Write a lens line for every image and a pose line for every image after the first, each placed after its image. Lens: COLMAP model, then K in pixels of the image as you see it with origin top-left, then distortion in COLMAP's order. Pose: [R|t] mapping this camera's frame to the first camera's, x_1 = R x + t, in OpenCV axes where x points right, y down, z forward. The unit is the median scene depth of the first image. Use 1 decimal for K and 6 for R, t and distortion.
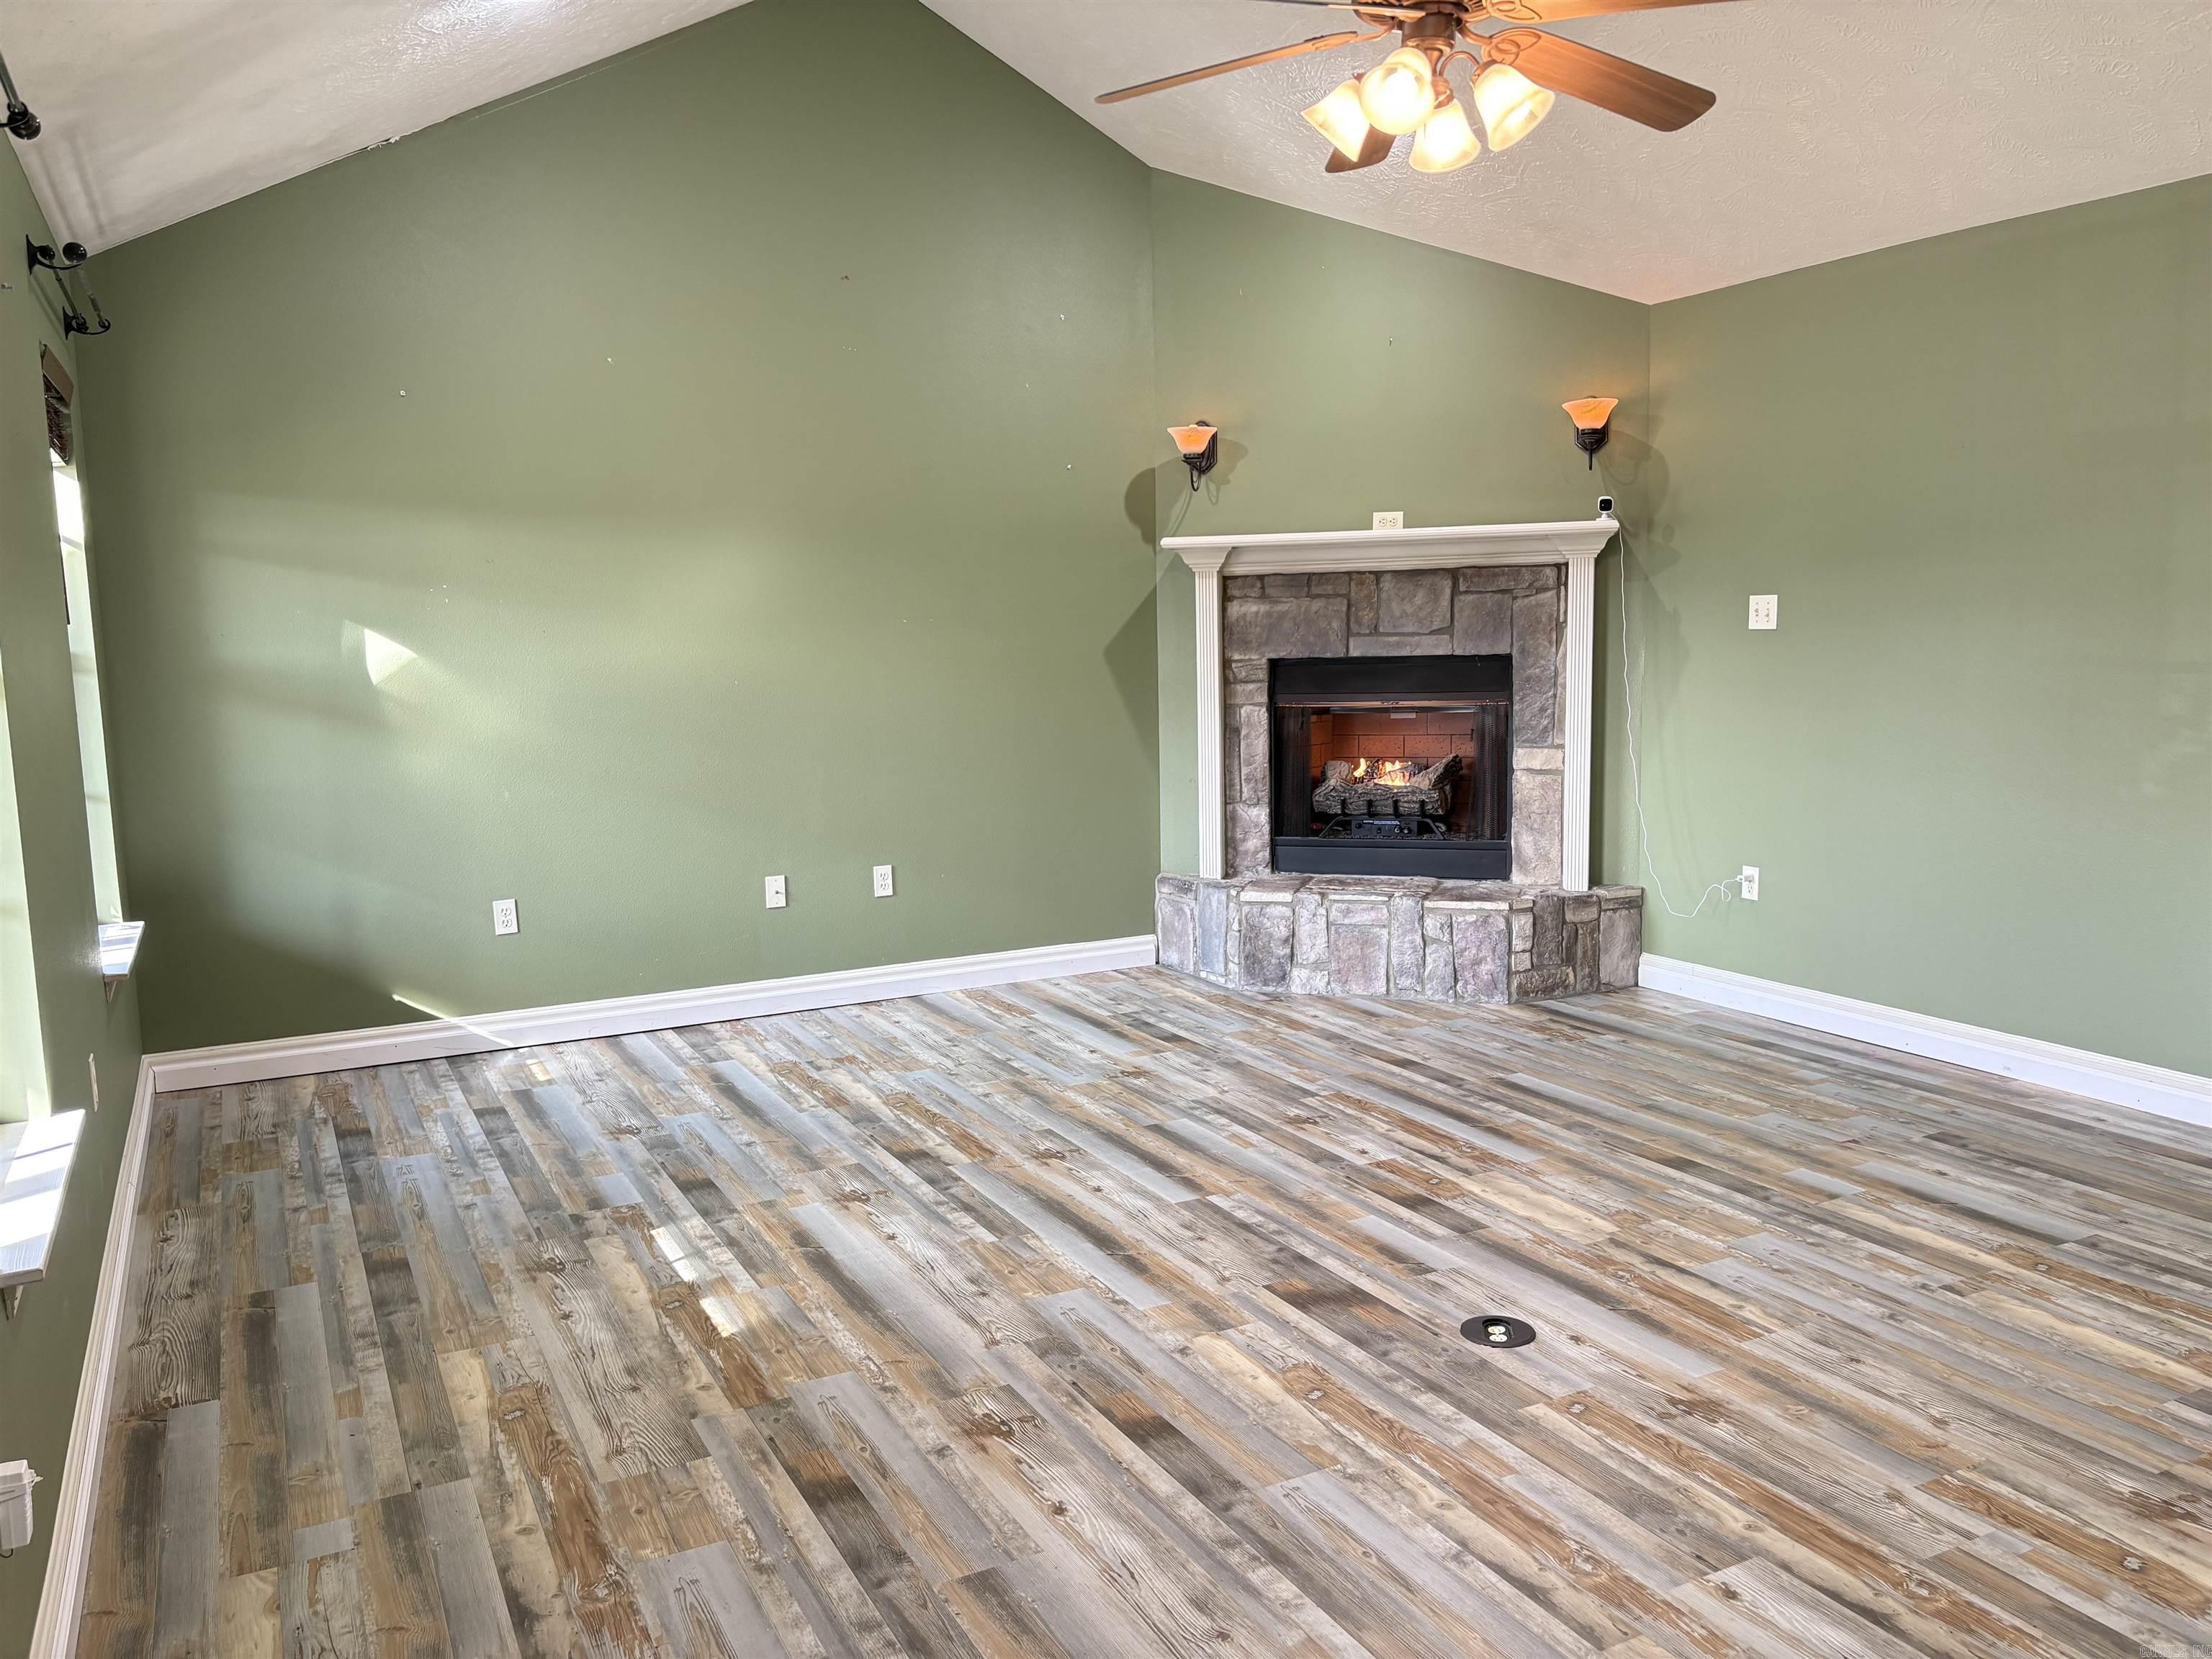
lens RADIAL K [[1664.4, 0, 1106.0], [0, 1664.4, 829.5], [0, 0, 1]] dist [0.037008, -0.049256]
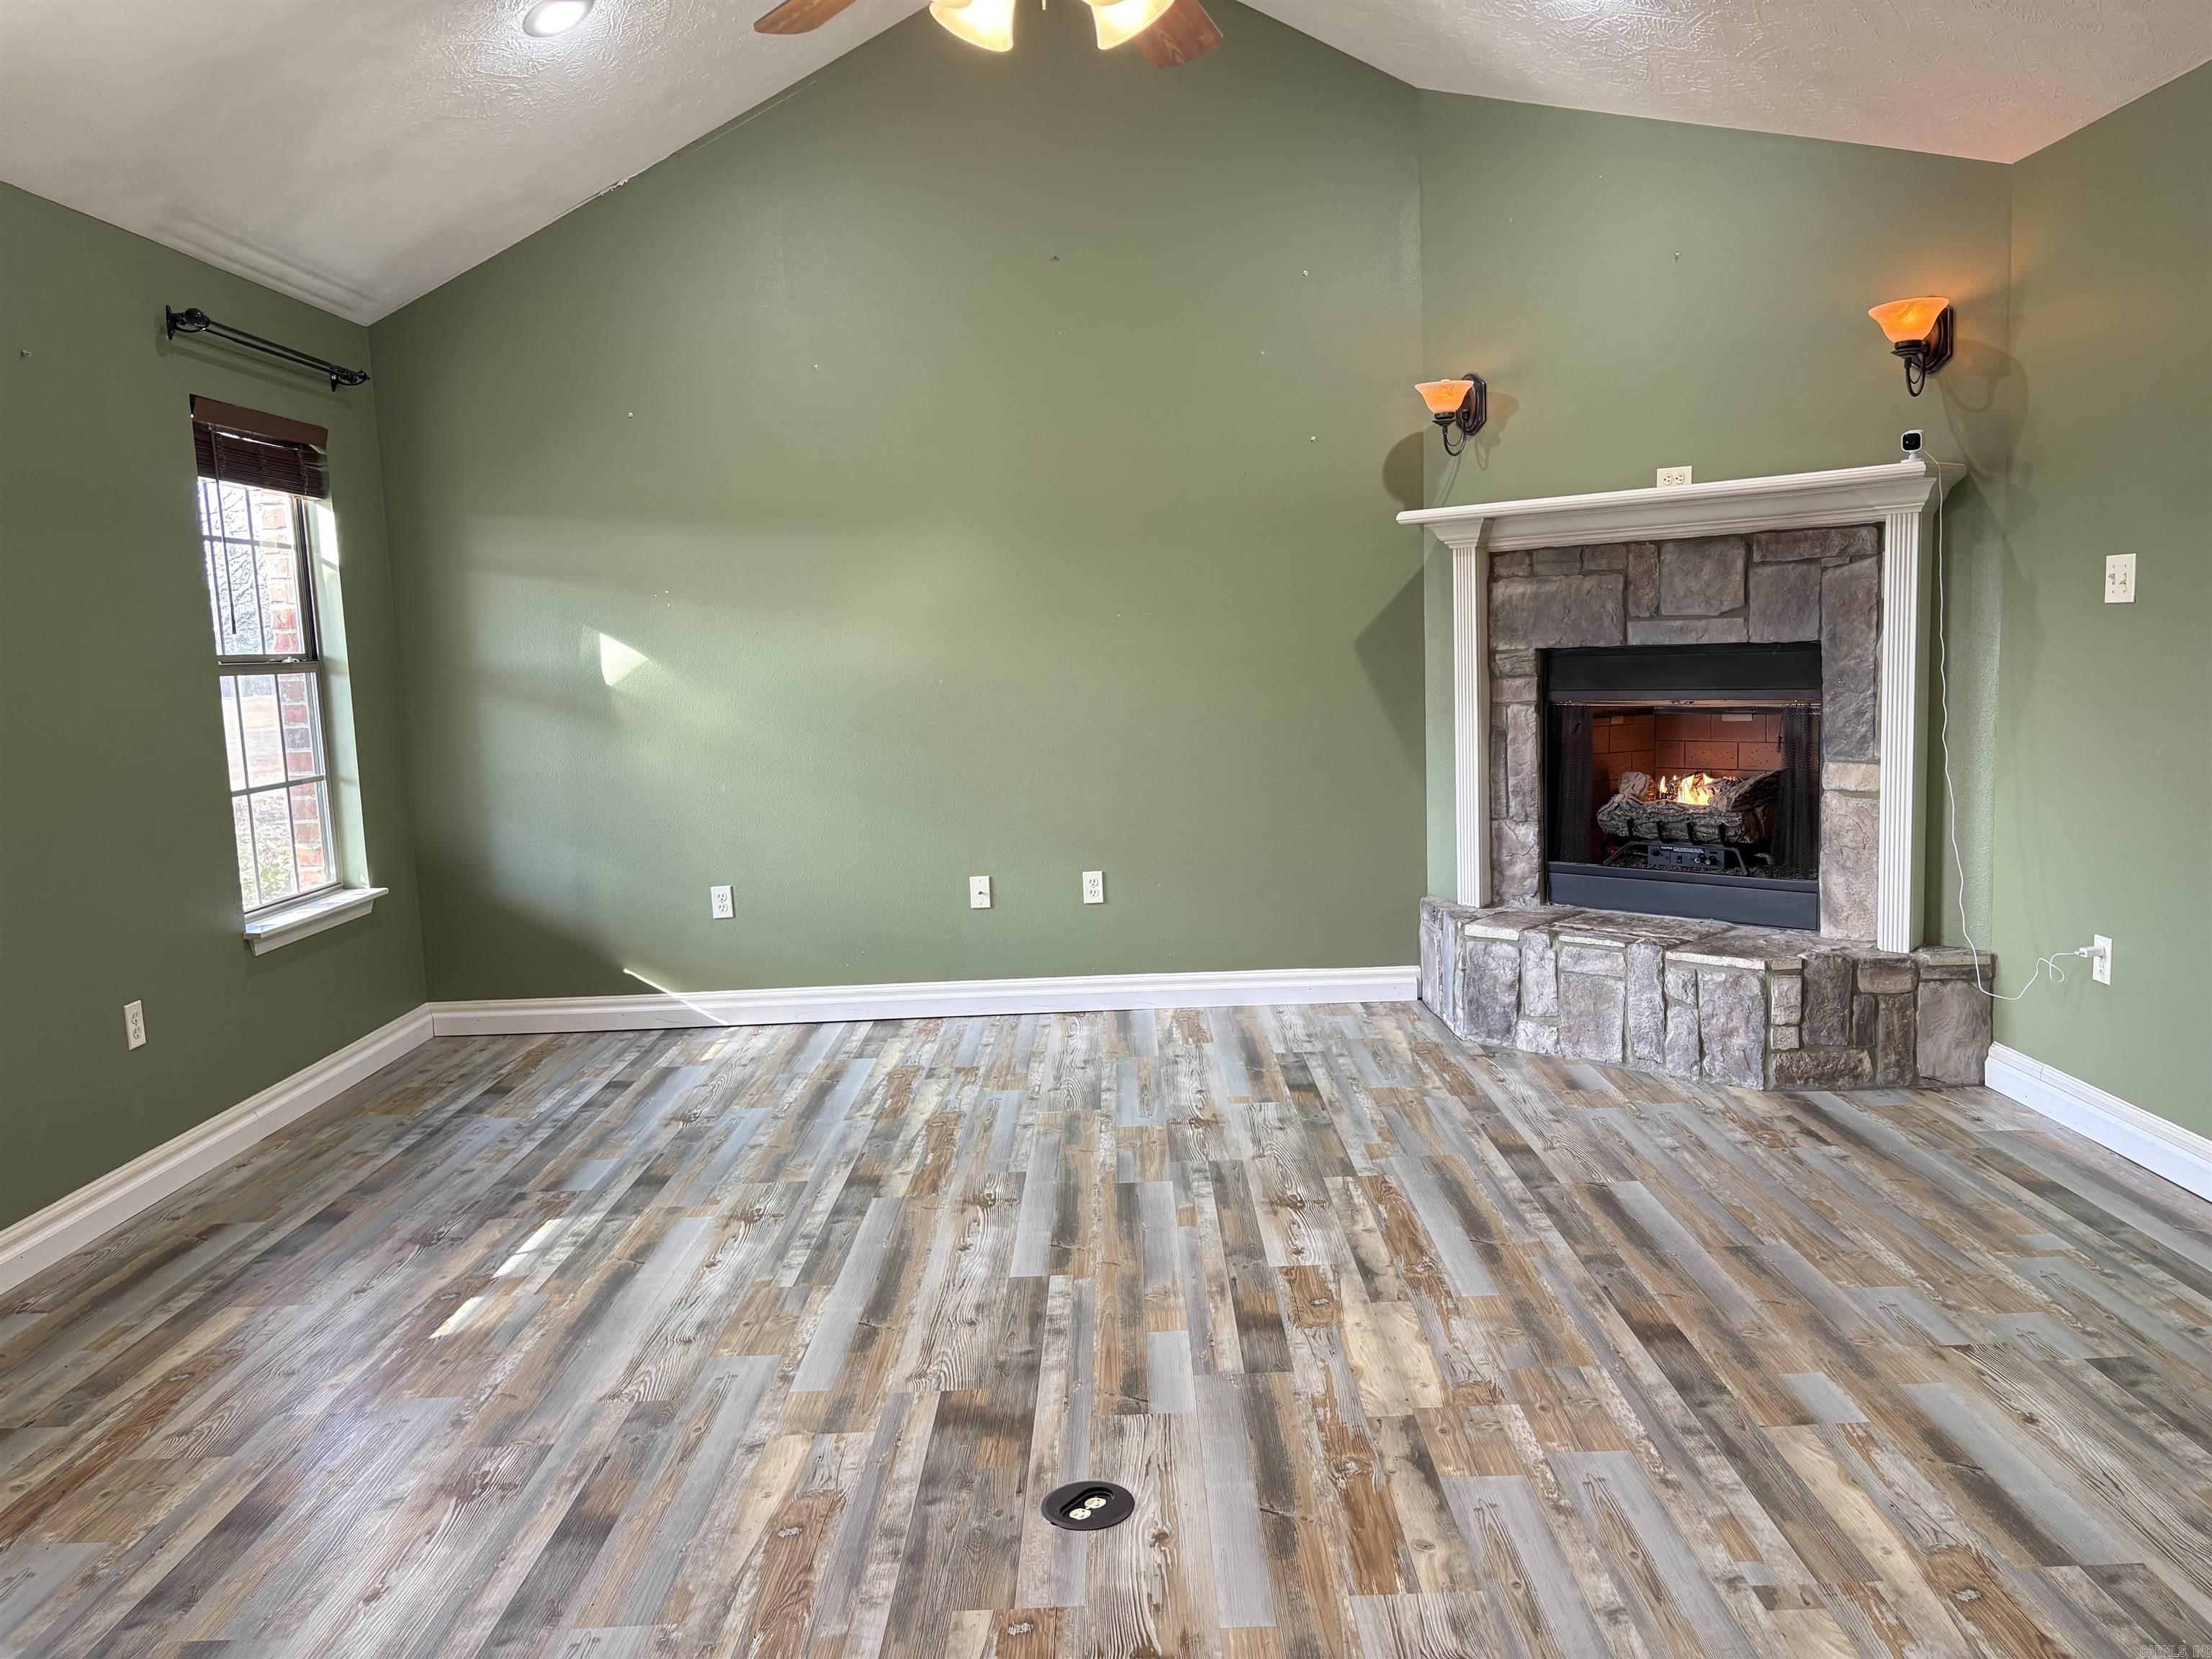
lens RADIAL K [[1677.4, 0, 1106.0], [0, 1677.4, 829.5], [0, 0, 1]] dist [0.012104, 0.004417]
pose [[0.888628, 0.040834, -0.456806, 0.358911], [-0.038543, 0.999154, 0.014338, -0.018645], [0.457005, 0.004865, 0.889451, 0.179123]]
